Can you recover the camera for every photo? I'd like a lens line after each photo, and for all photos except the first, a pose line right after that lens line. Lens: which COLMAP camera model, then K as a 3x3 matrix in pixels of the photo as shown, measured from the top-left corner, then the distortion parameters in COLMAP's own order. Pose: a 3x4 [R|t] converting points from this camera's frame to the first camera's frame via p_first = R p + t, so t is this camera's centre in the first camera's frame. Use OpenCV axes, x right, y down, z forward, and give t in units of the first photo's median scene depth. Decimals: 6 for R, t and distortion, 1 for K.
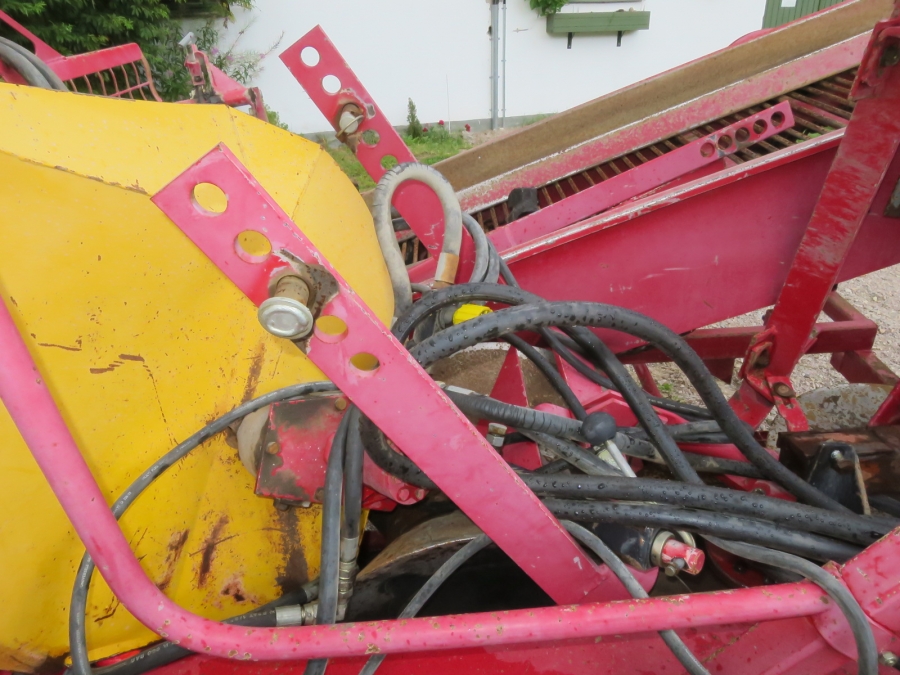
lens RADIAL K [[643.7, 0, 446.5], [0, 643.7, 339.3], [0, 0, 1]] dist [-0.063096, 0.021428]
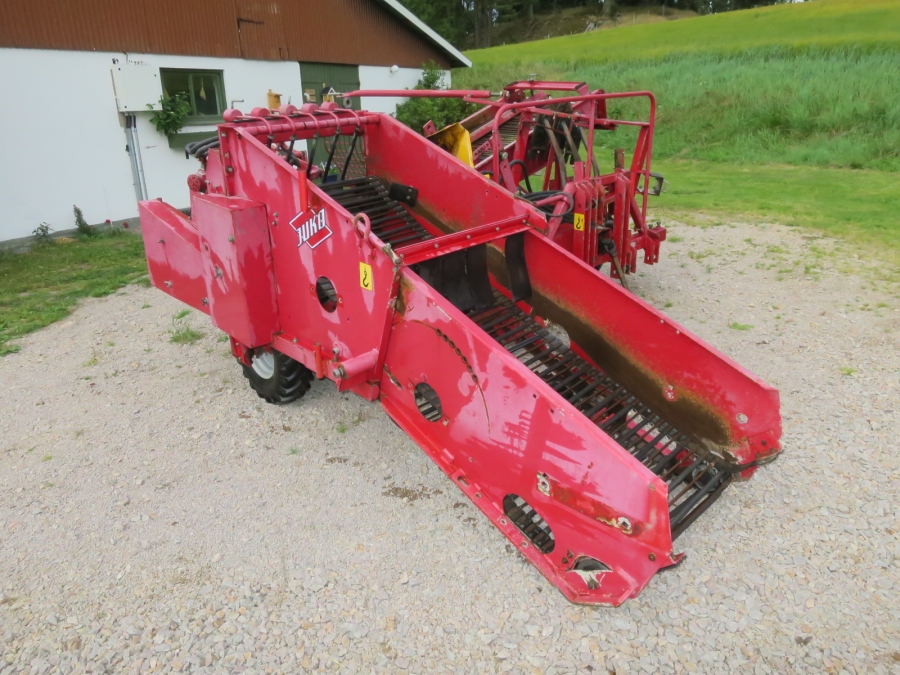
lens RADIAL K [[643.7, 0, 446.5], [0, 643.7, 339.3], [0, 0, 1]] dist [-0.063096, 0.021428]
pose [[0.715398, -0.224647, 0.661619, -0.389875], [0.333531, 0.941854, -0.040844, 0.129586], [-0.613973, 0.249890, 0.748727, -0.224687]]
